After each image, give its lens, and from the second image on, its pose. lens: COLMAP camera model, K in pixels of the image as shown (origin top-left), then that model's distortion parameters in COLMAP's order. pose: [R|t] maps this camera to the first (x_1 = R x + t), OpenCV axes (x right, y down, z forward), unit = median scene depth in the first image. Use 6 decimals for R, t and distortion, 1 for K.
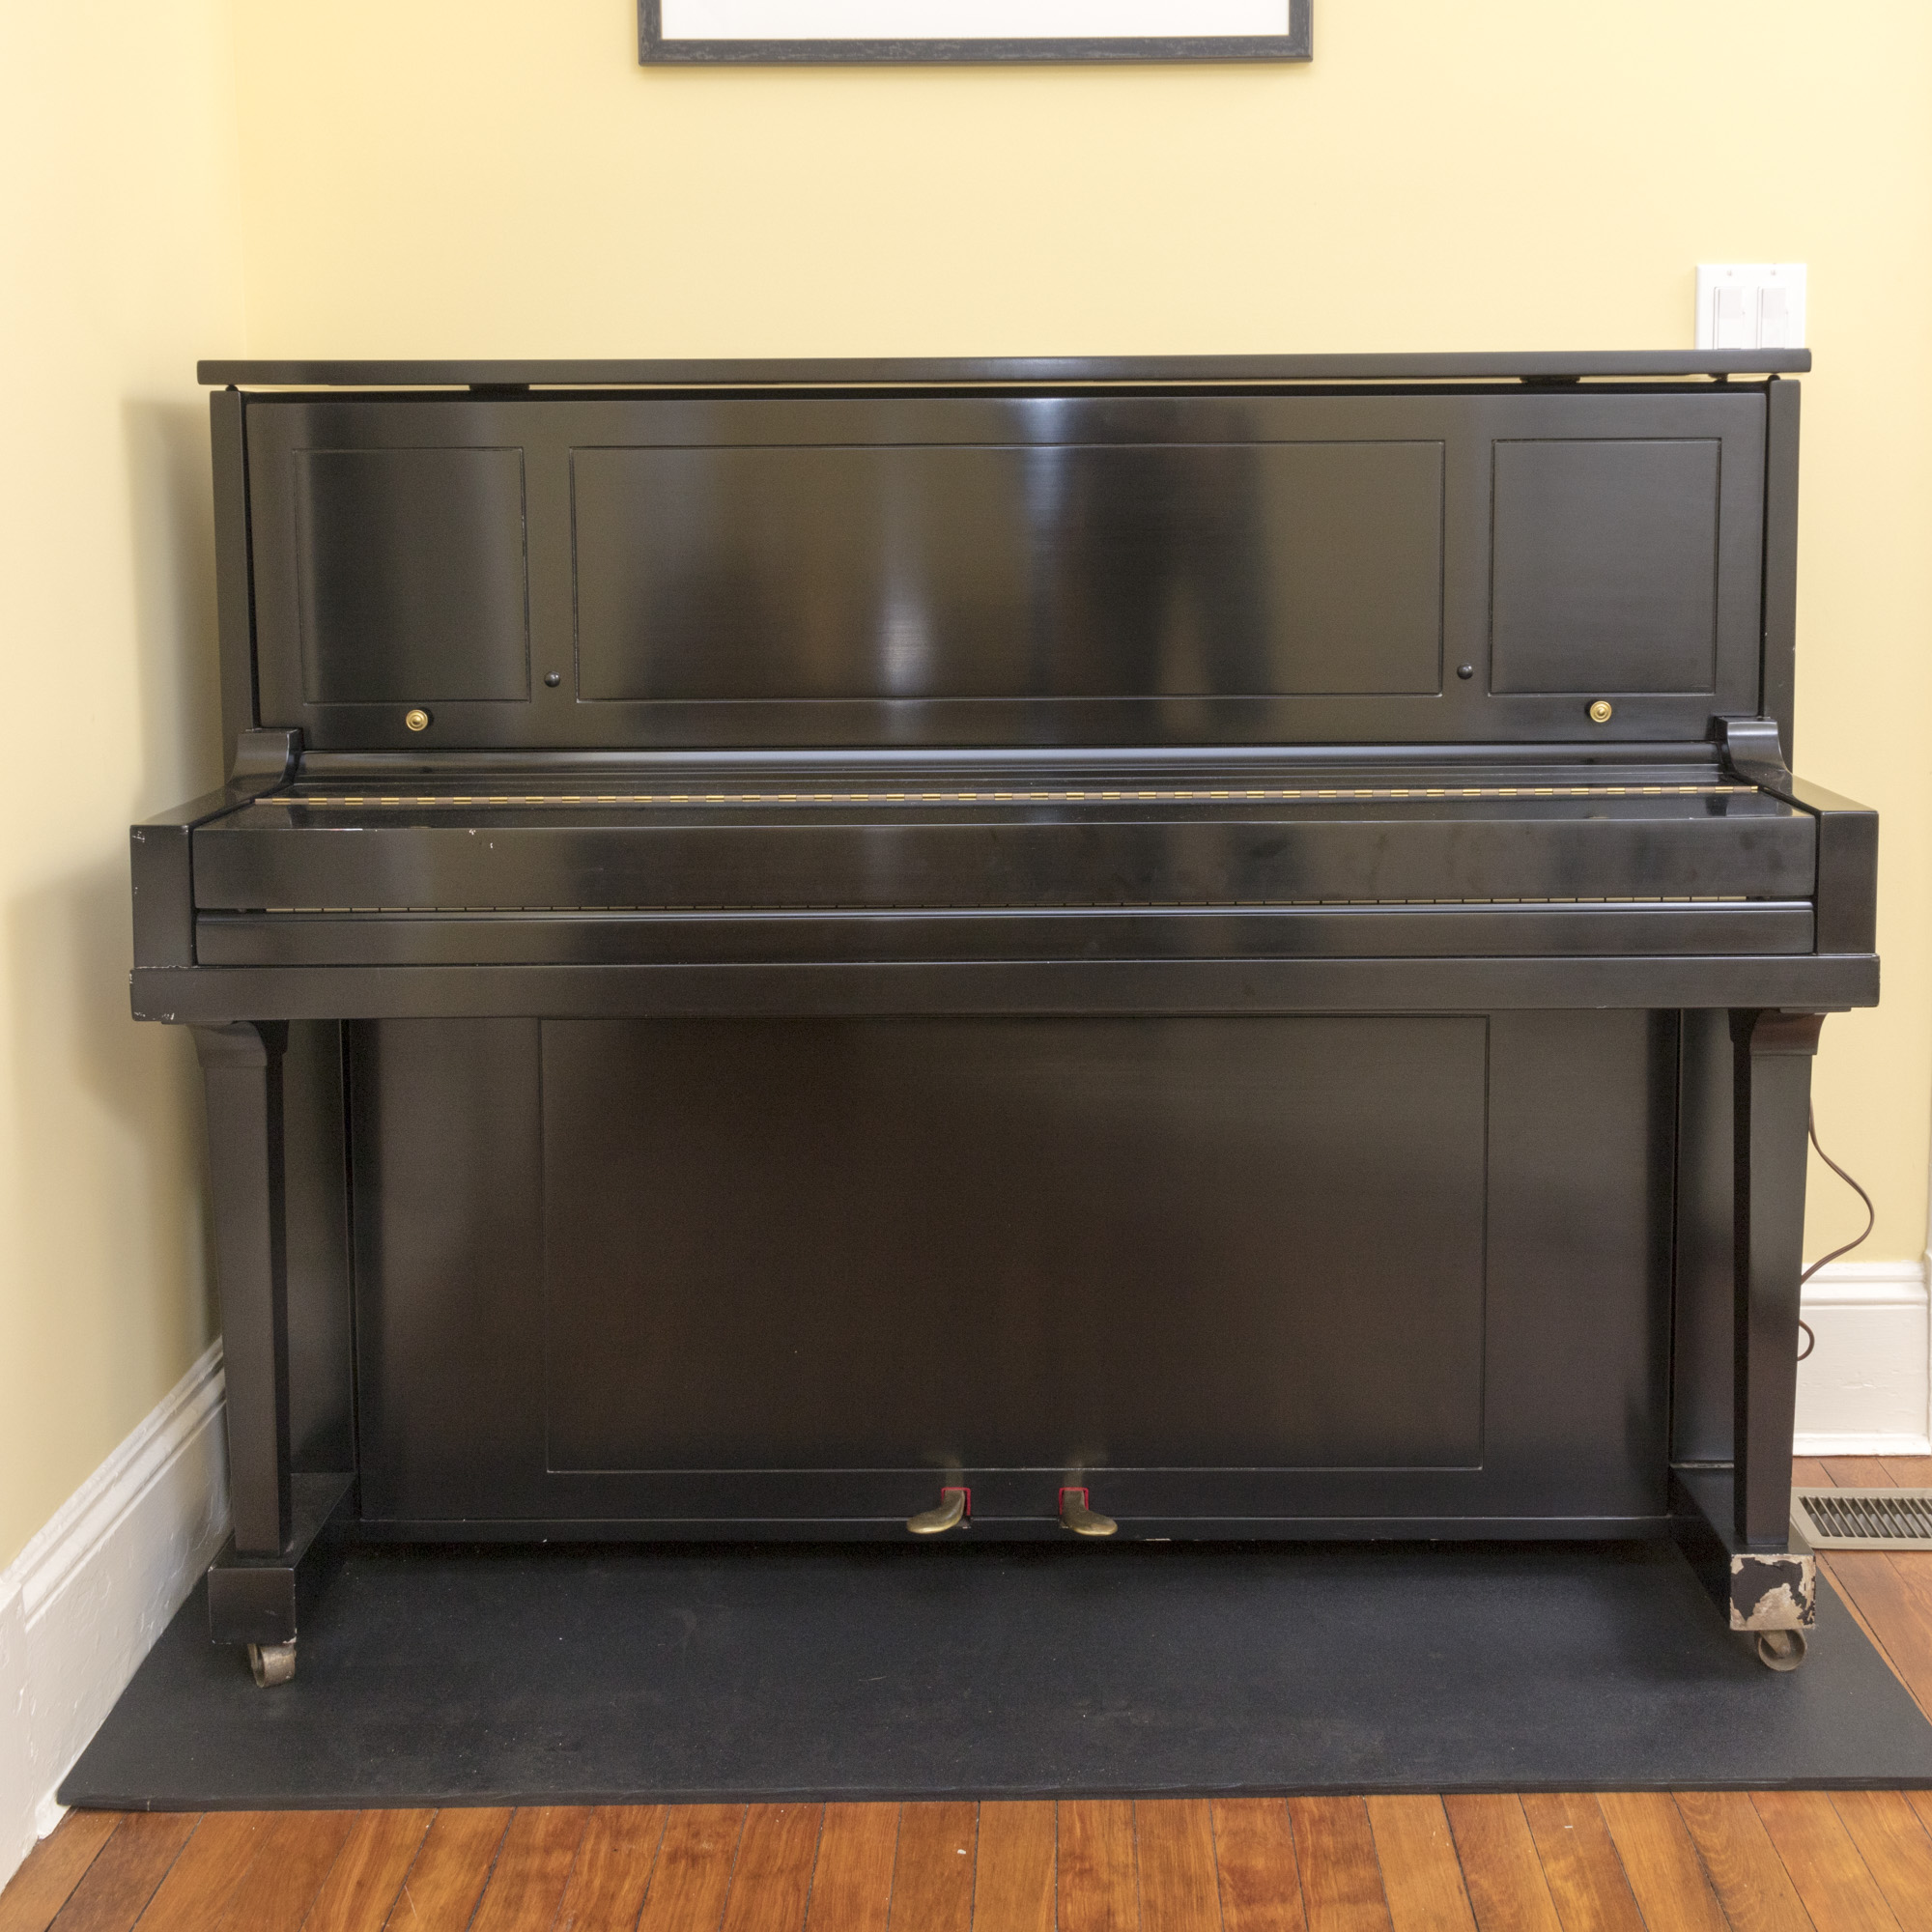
lens RADIAL K [[2538.3, 0, 1048.9], [0, 2538.3, 710.9], [0, 0, 1]] dist [0.005303, 0.005130]
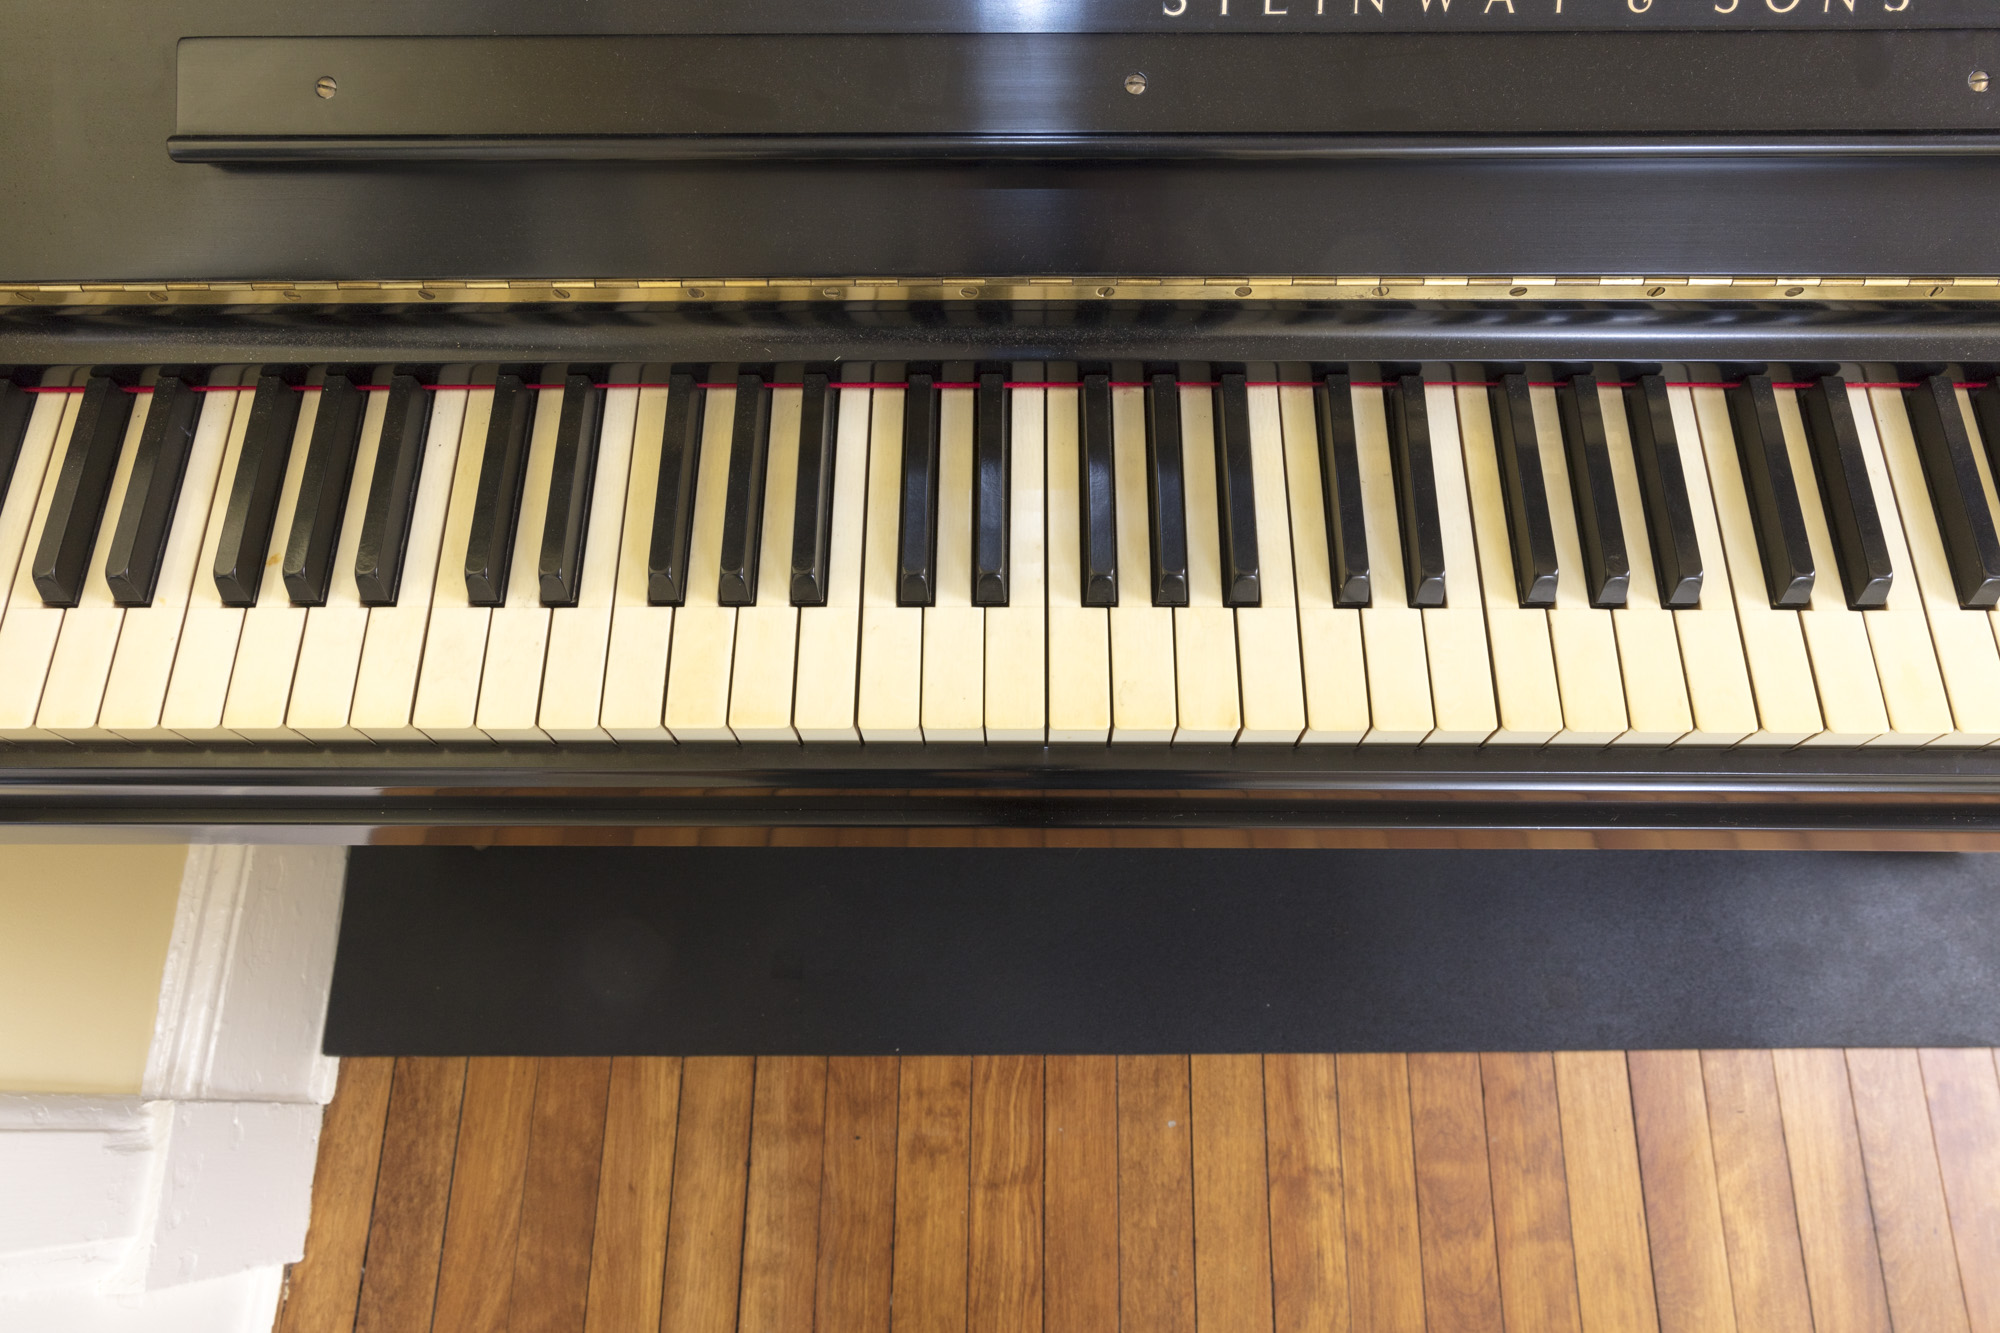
lens RADIAL K [[1348.1, 0, 1007.5], [0, 1348.1, 670.5], [0, 0, 1]] dist [-0.016217, 0.015516]
pose [[0.999919, 0.009265, -0.008696, -0.101824], [0.004051, 0.416232, 0.909249, -0.151931], [0.012044, -0.909211, 0.416161, 0.926433]]
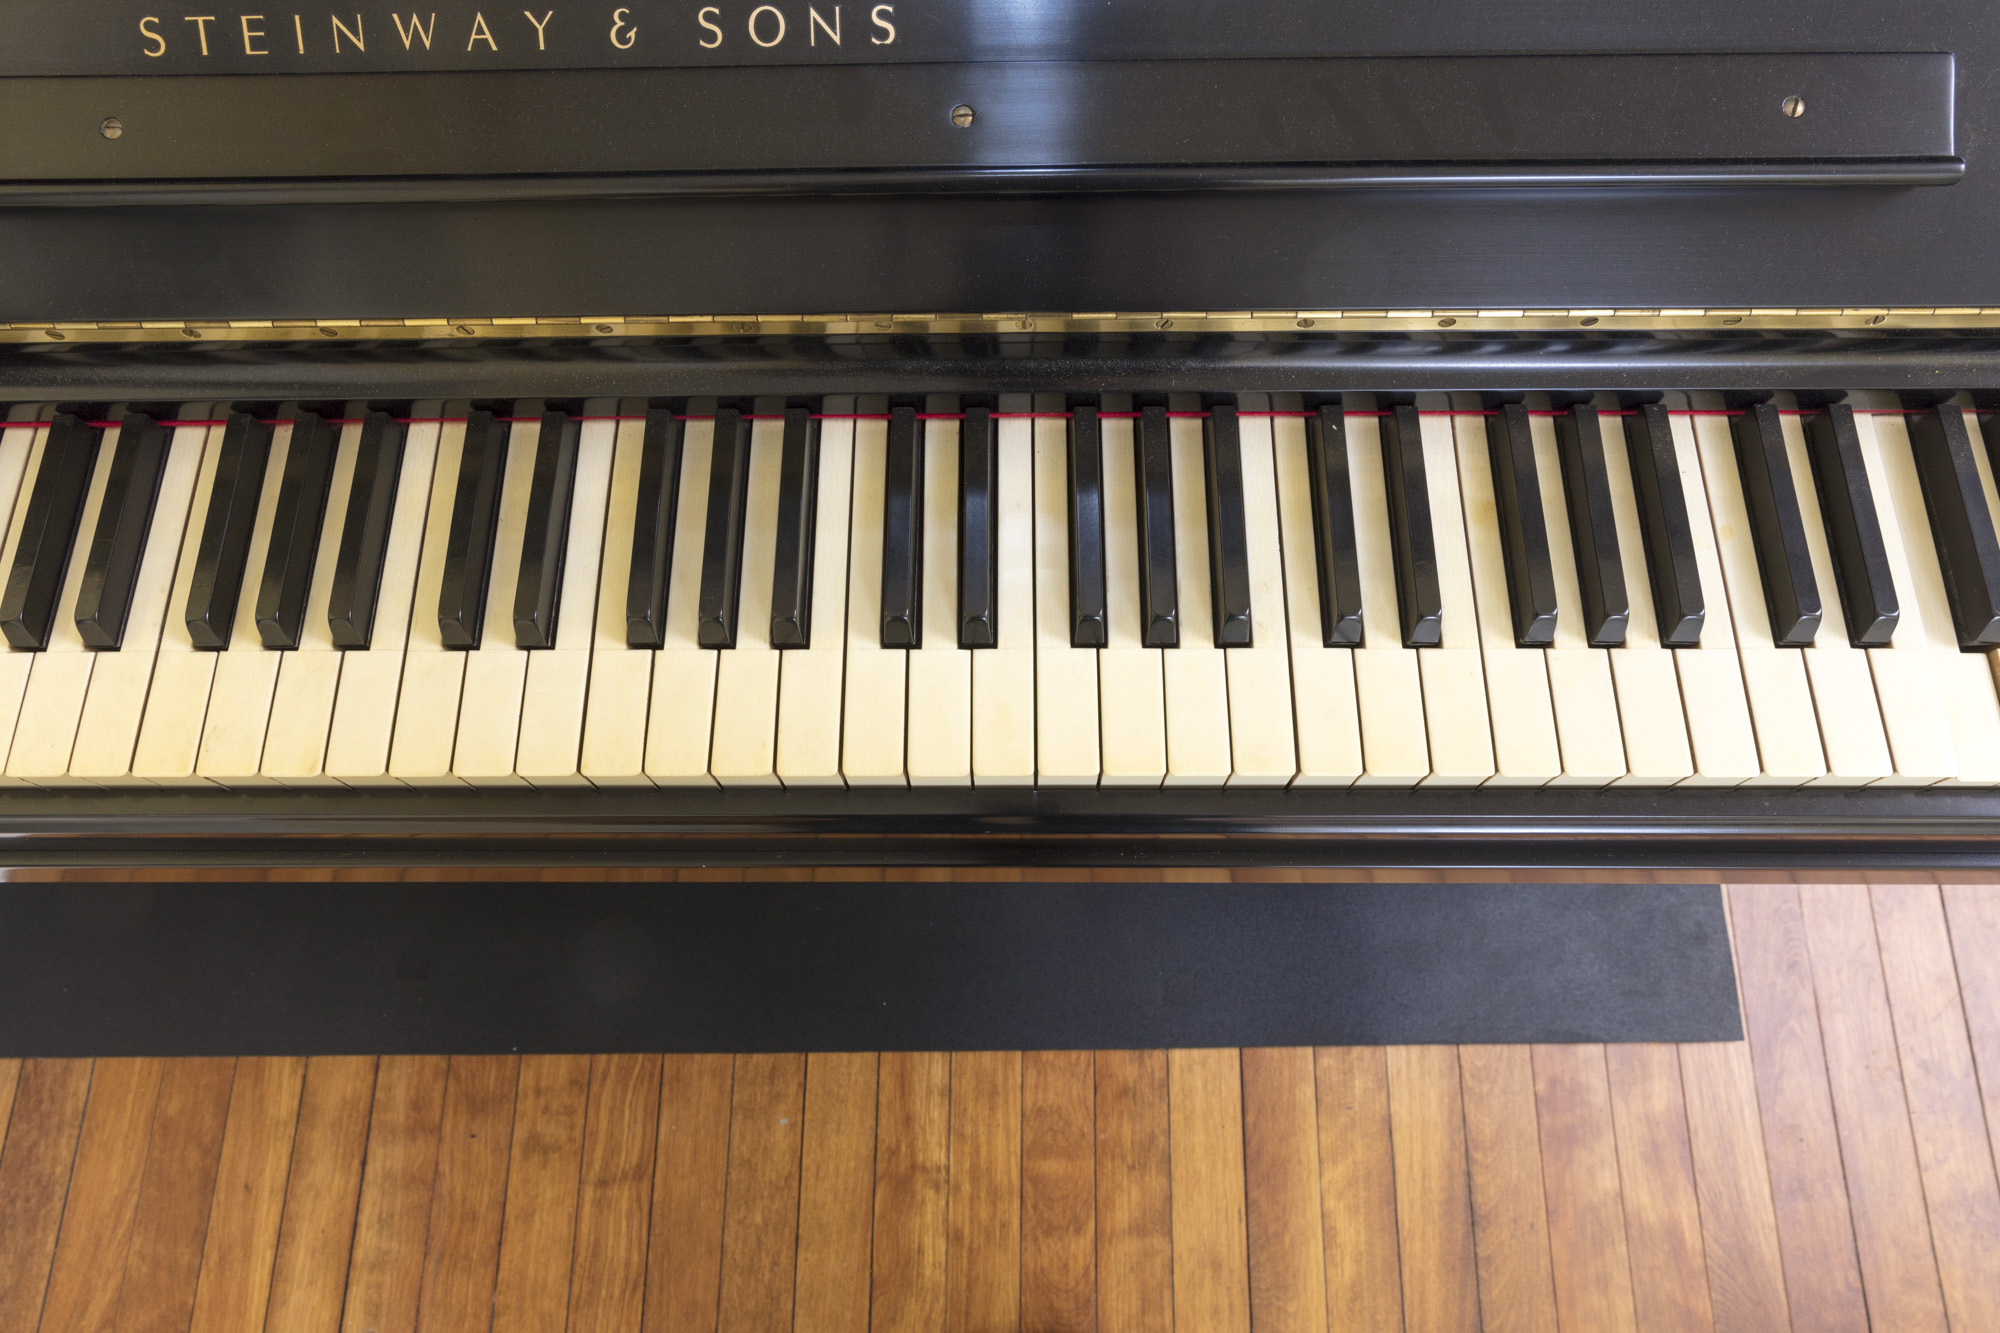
lens RADIAL K [[1336.0, 0, 996.0], [0, 1336.0, 670.5], [0, 0, 1]] dist [-0.014107, 0.016832]
pose [[0.999914, 0.003908, -0.012540, 0.059595], [0.009968, 0.395970, 0.918209, -0.152177], [0.008554, -0.918255, 0.395897, 0.941849]]
